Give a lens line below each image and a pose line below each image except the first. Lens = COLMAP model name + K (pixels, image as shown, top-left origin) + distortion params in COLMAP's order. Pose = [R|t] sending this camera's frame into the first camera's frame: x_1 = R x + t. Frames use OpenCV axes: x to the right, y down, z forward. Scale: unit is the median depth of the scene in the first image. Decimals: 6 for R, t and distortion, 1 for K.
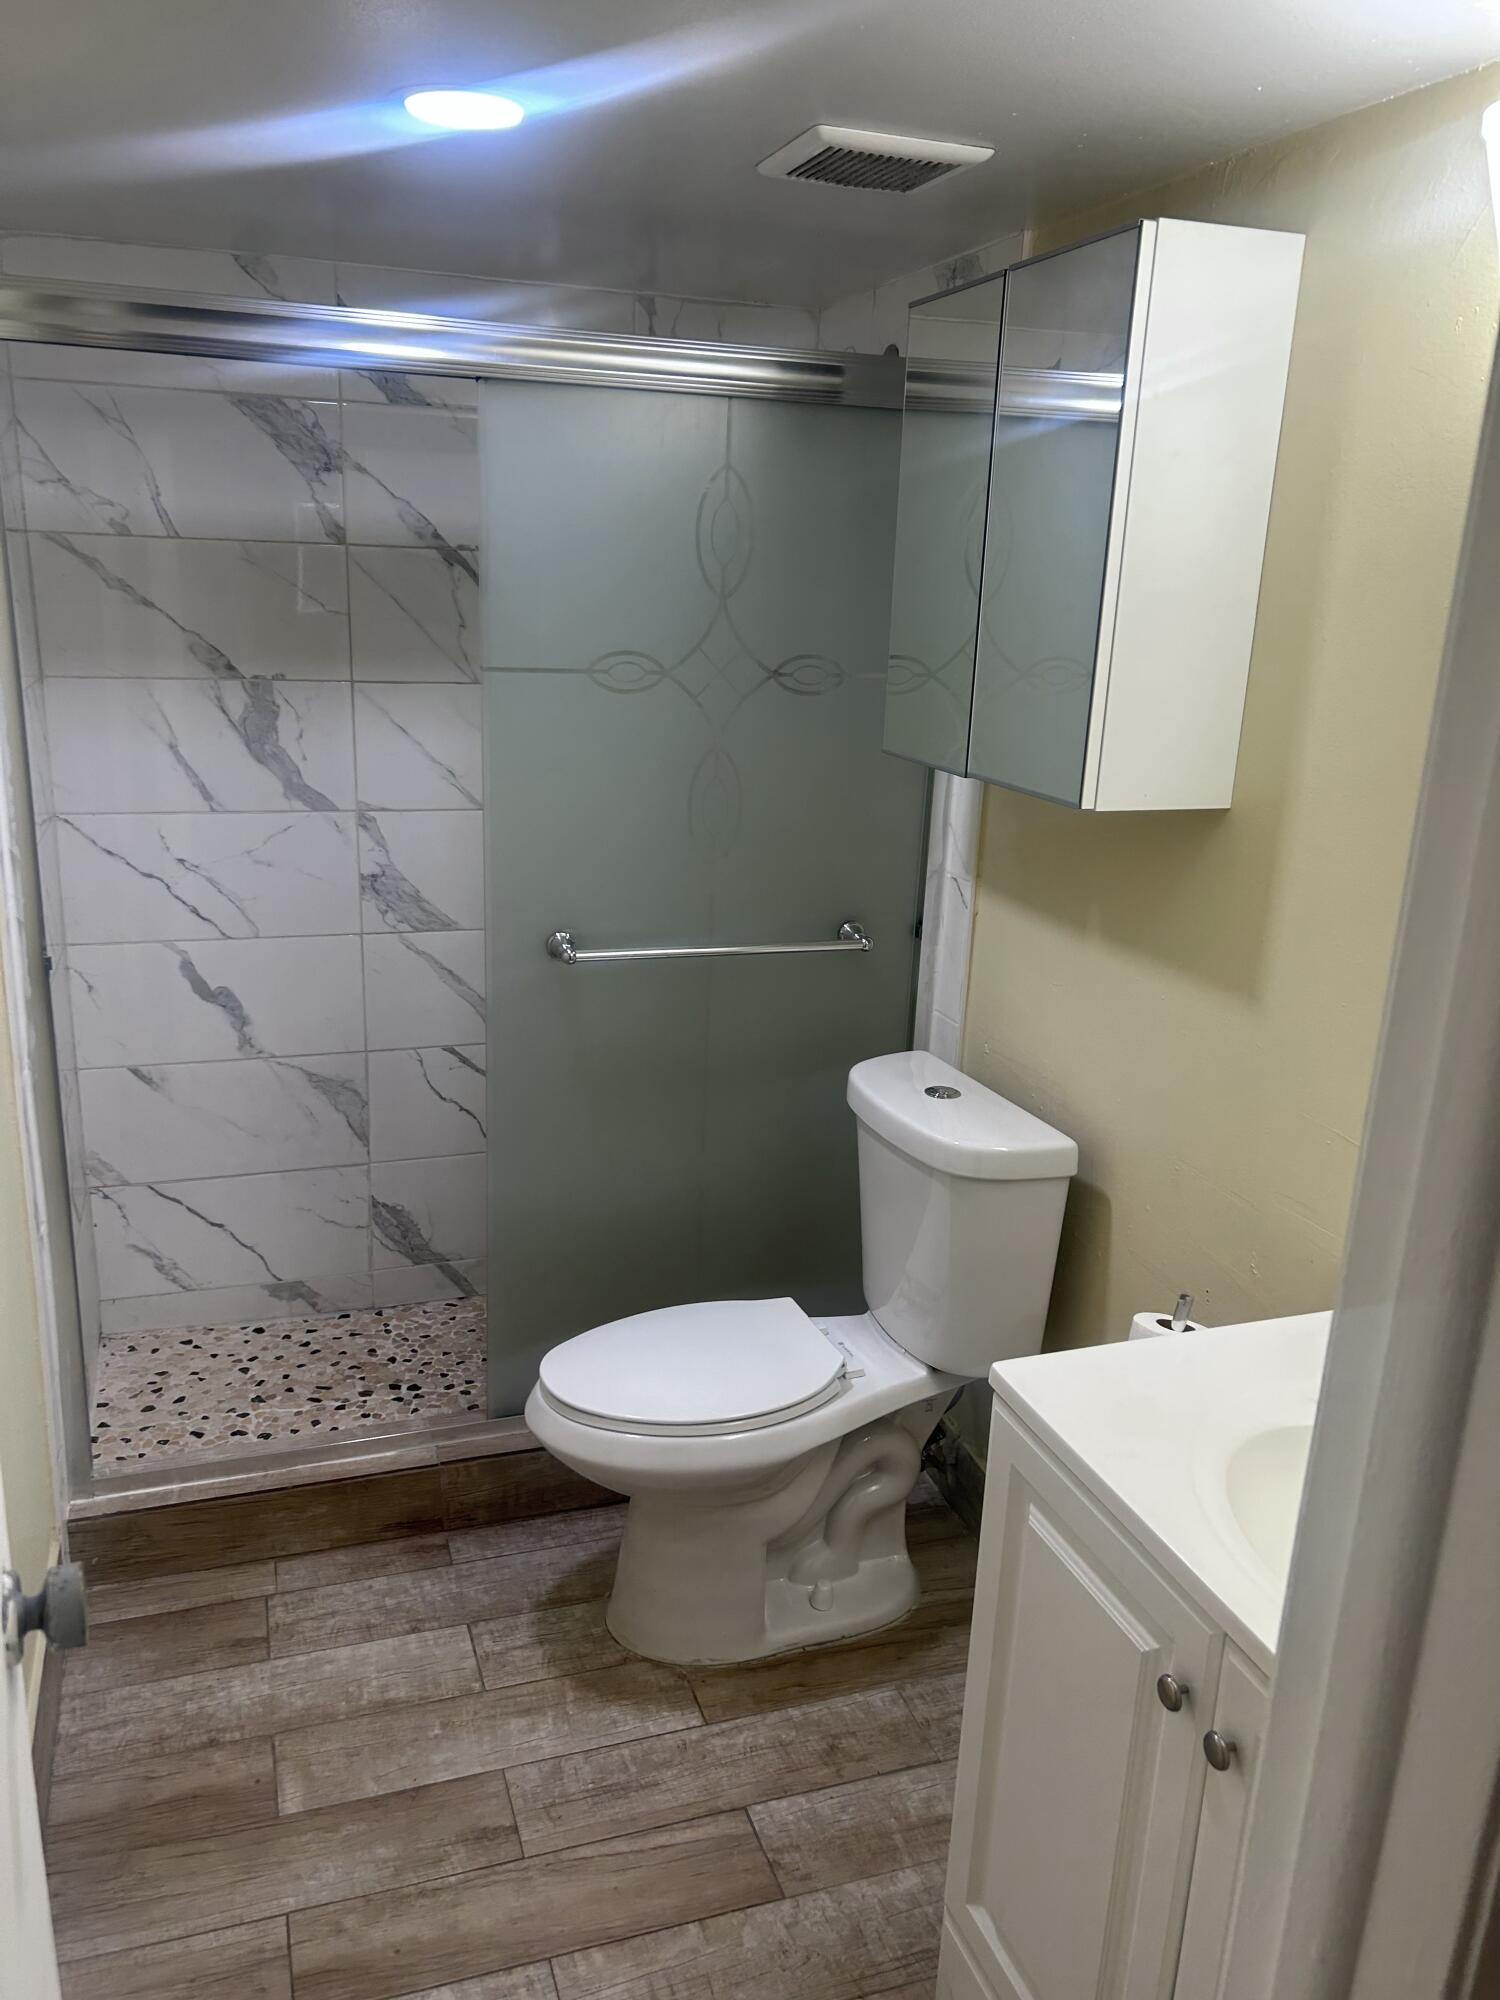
lens RADIAL K [[1508.0, 0, 760.2], [0, 1508.0, 1000.5], [0, 0, 1]] dist [0.055413, -0.062621]
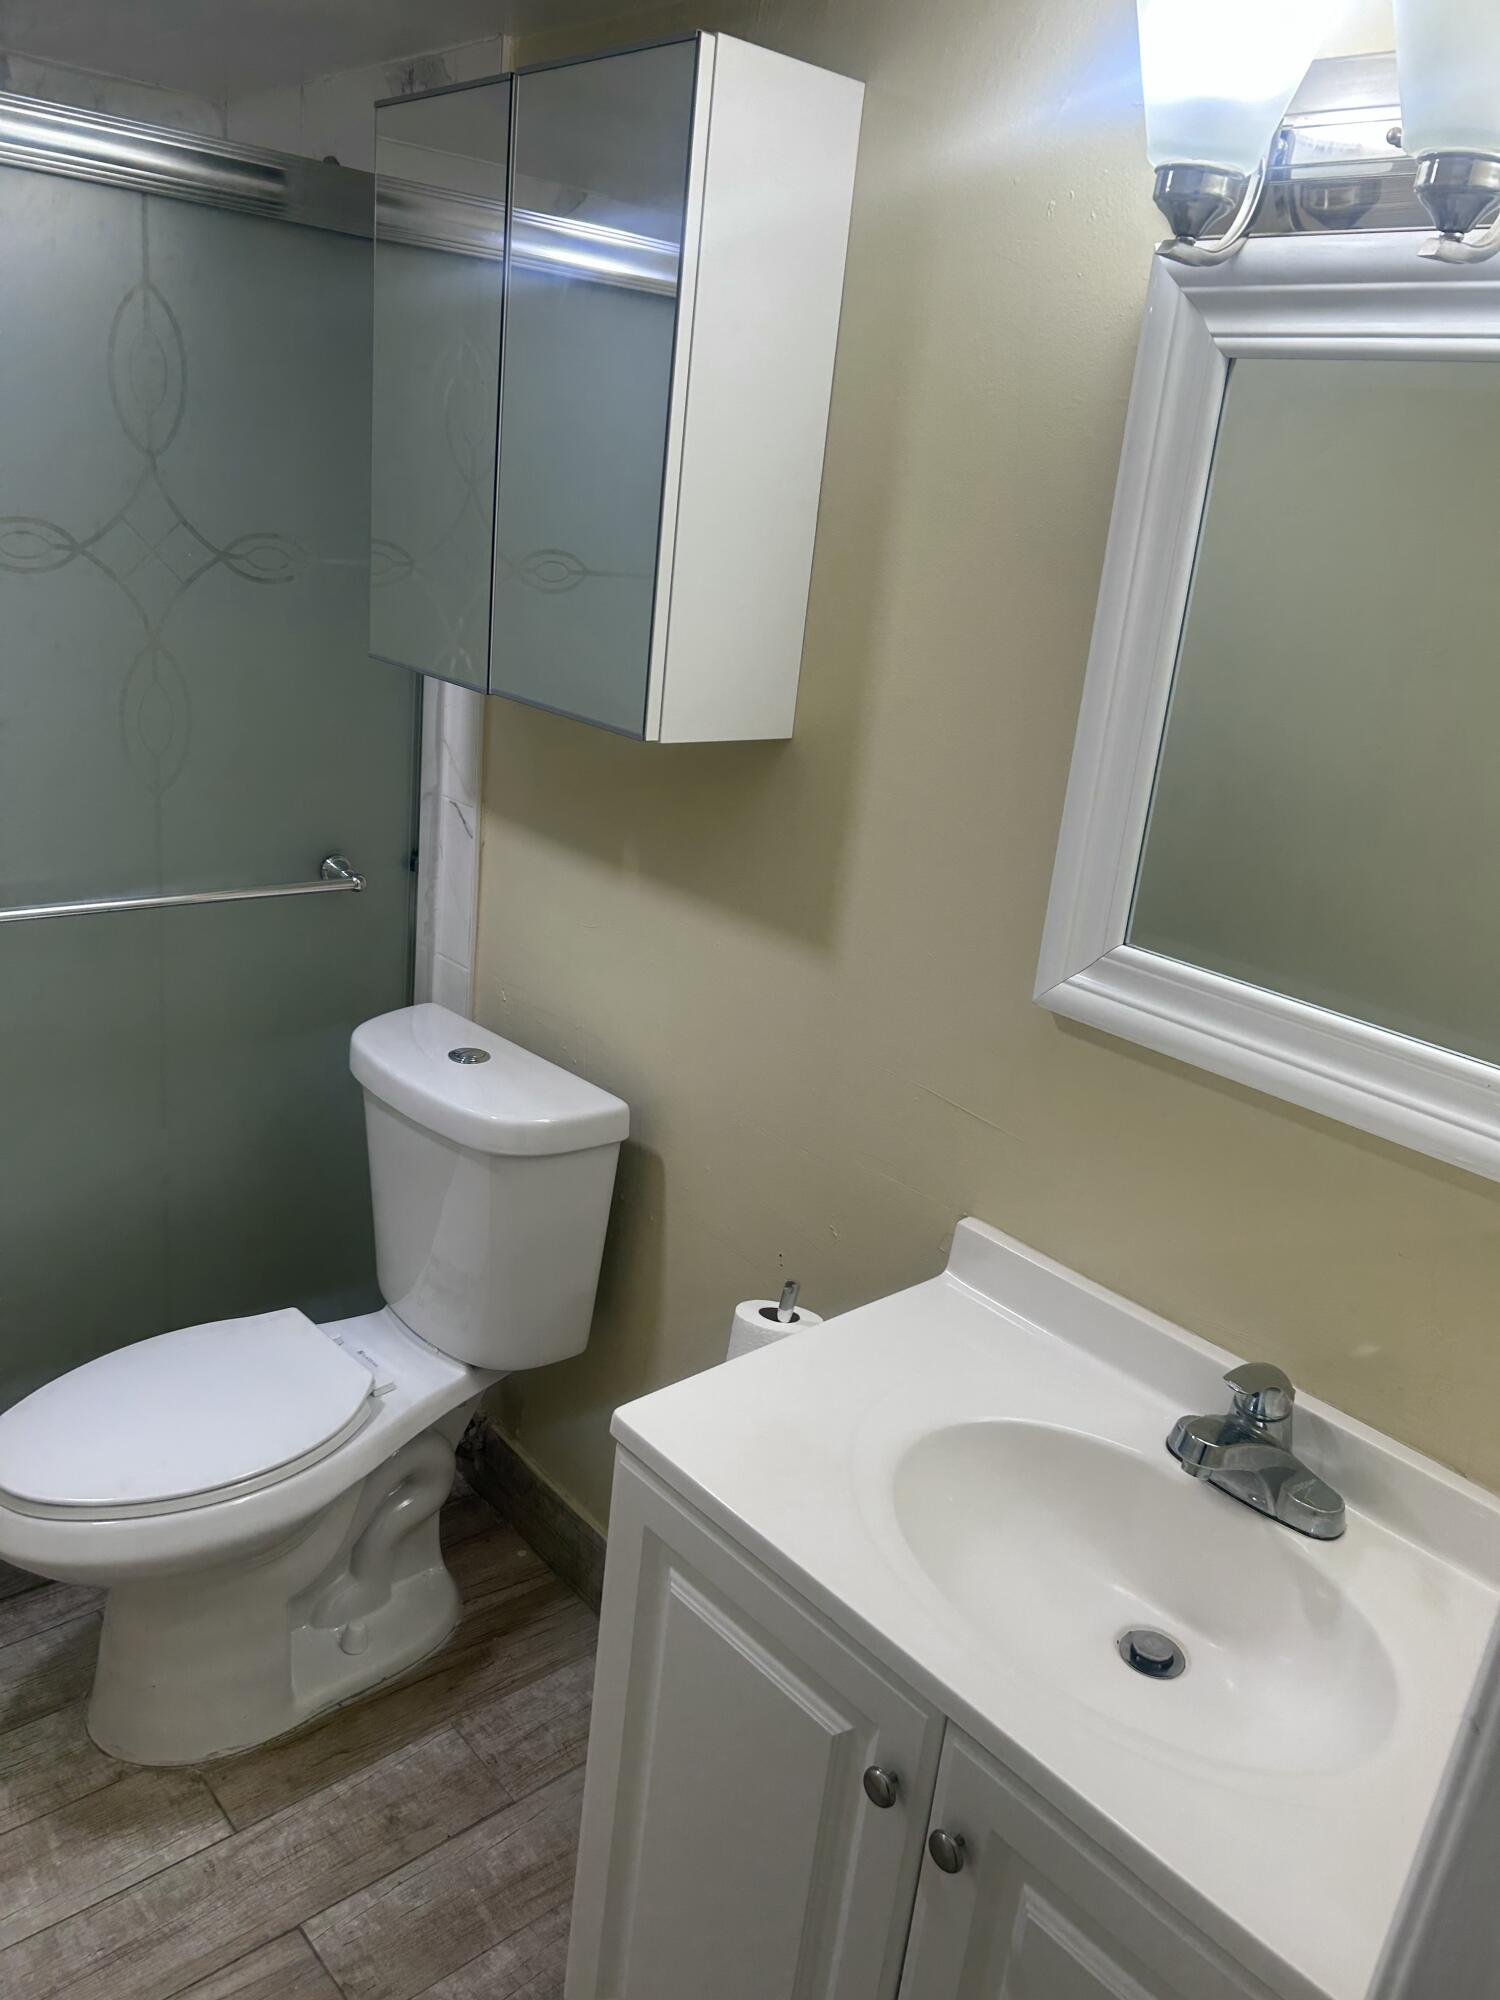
lens RADIAL K [[1508.0, 0, 751.3], [0, 1508.0, 996.3], [0, 0, 1]] dist [0.055413, -0.062621]
pose [[0.925748, -0.067715, 0.372029, -0.052093], [0.039448, 0.995762, 0.083083, -0.040883], [-0.376078, -0.062239, 0.924495, 0.138227]]
